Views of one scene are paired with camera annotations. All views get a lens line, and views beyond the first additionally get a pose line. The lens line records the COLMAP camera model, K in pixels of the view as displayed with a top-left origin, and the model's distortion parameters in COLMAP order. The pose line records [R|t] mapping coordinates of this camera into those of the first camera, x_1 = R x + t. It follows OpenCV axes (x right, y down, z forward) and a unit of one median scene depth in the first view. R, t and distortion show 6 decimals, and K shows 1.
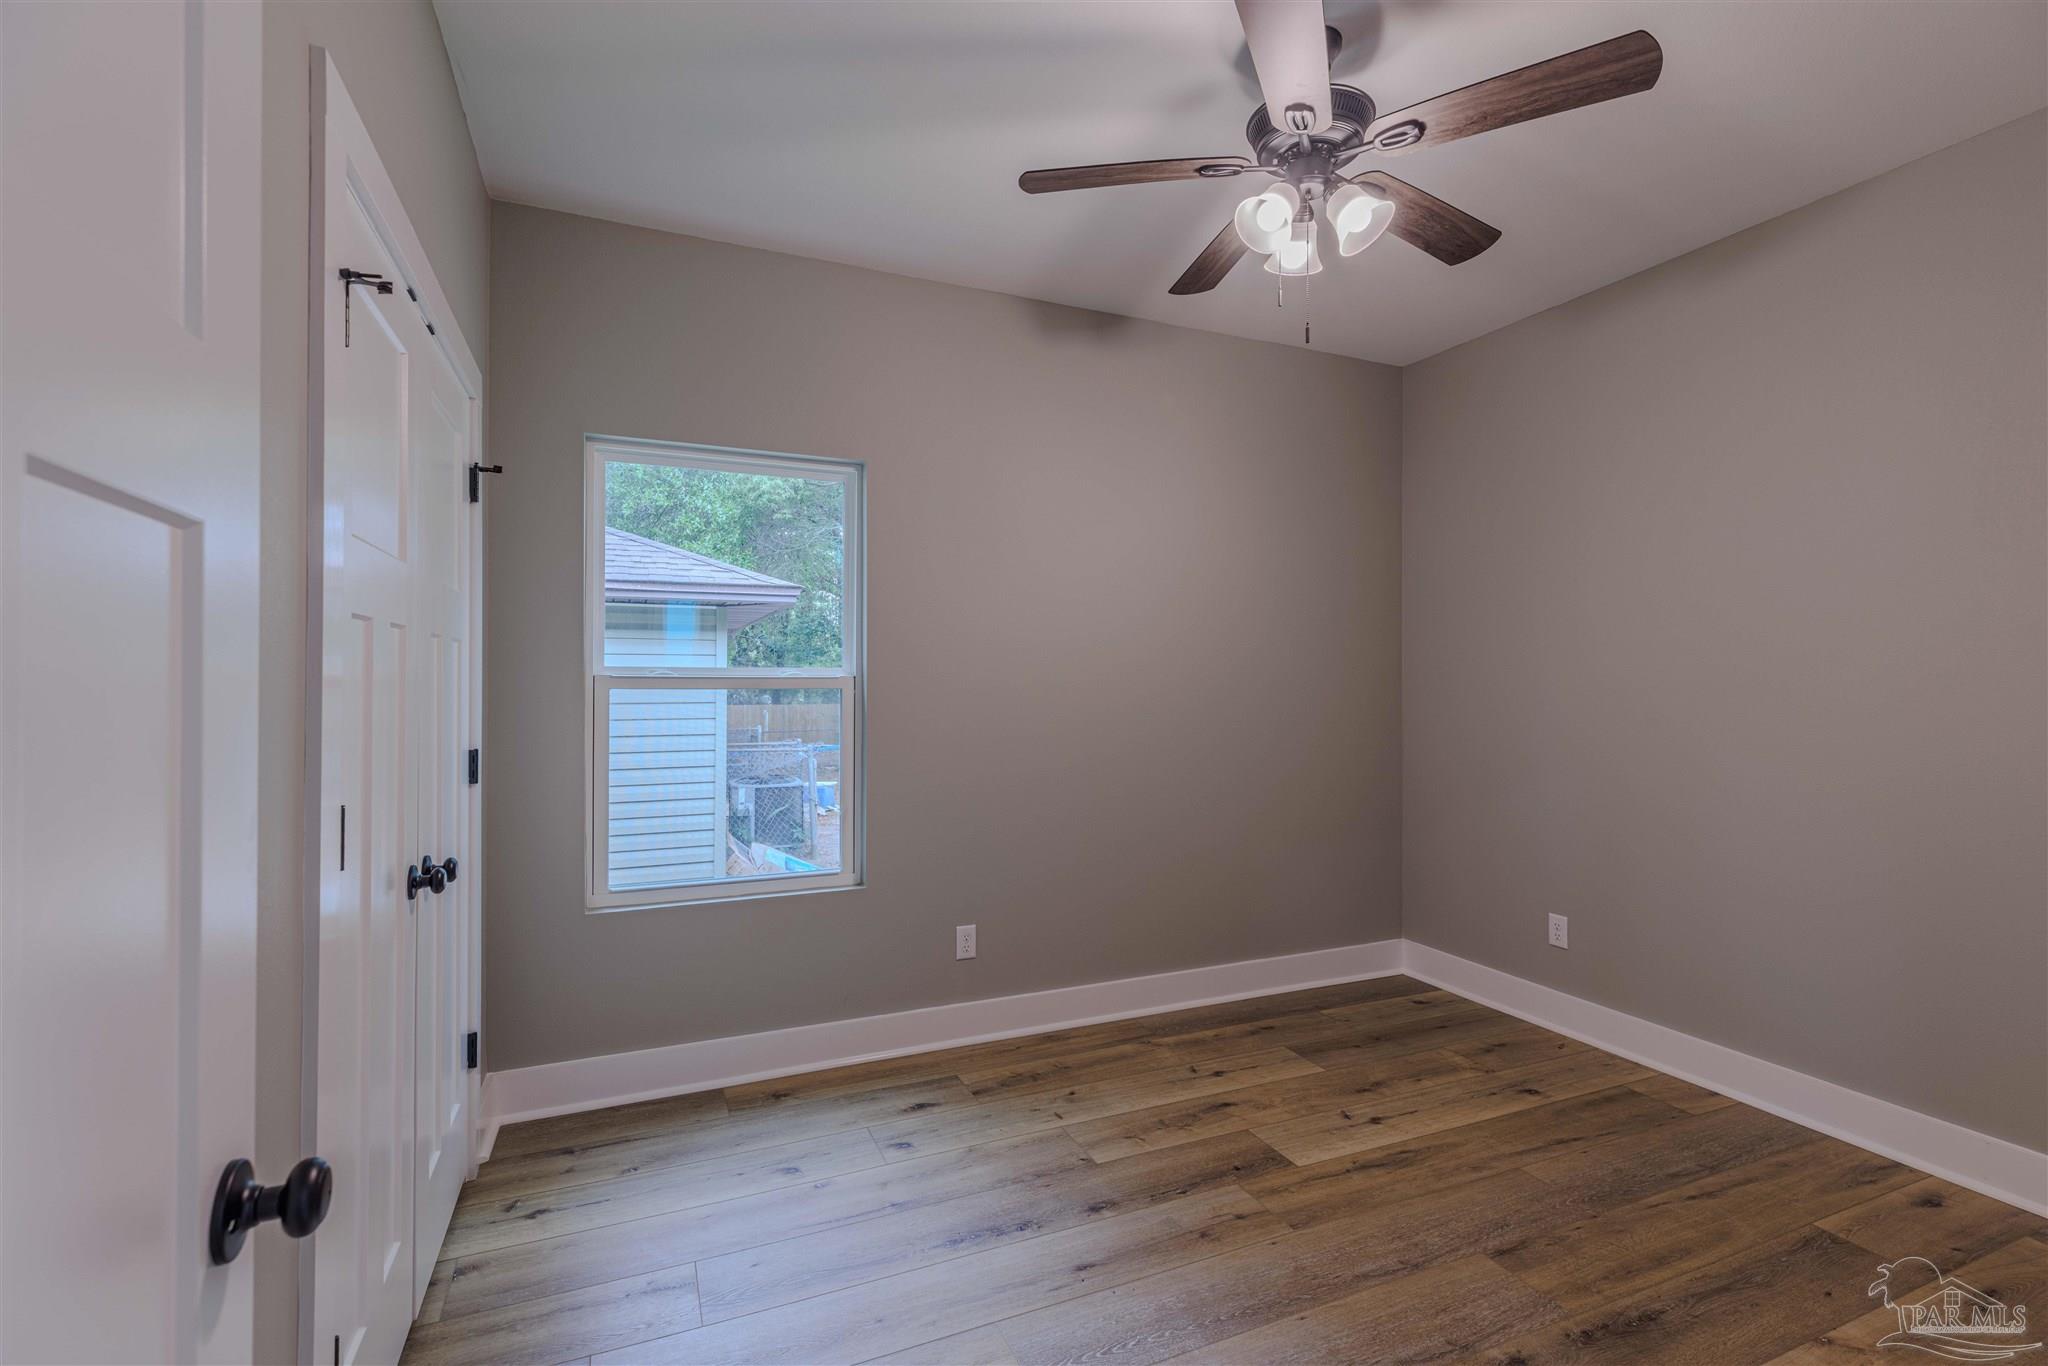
lens RADIAL K [[913.8, 0, 1019.6], [0, 913.8, 675.6], [0, 0, 1]] dist [0.003299, 0.000613]
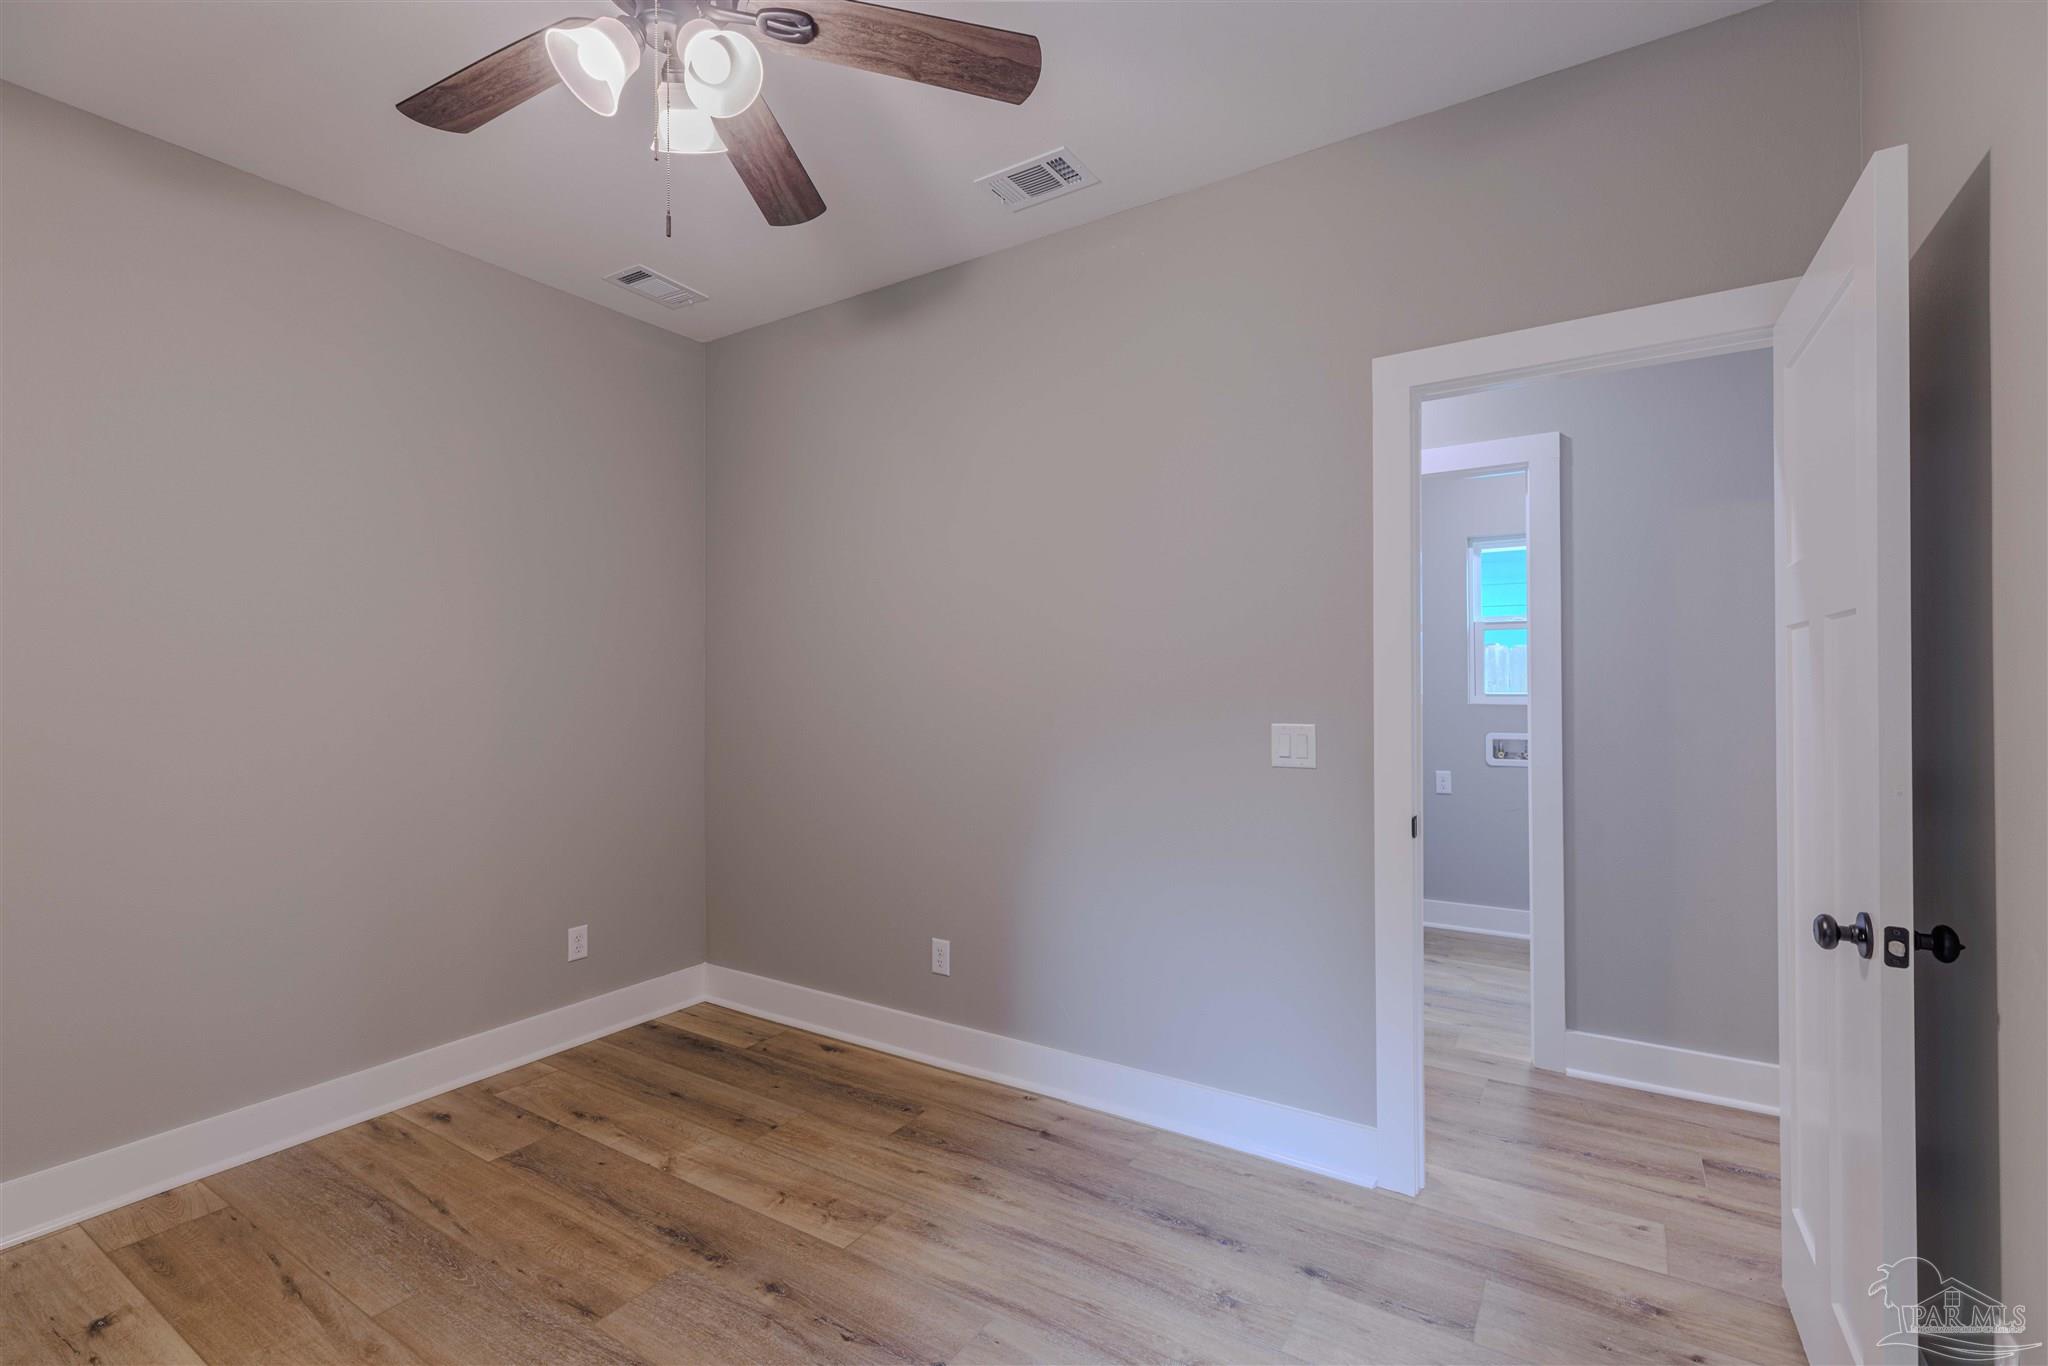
lens RADIAL K [[912.7, 0, 1023.3], [0, 912.7, 677.5], [0, 0, 1]] dist [0.003604, -0.000214]
pose [[-0.562195, 0.007318, 0.826972, -0.388186], [-0.002058, 0.999945, -0.010248, 0.009781], [-0.827002, -0.007463, -0.562150, 0.959266]]
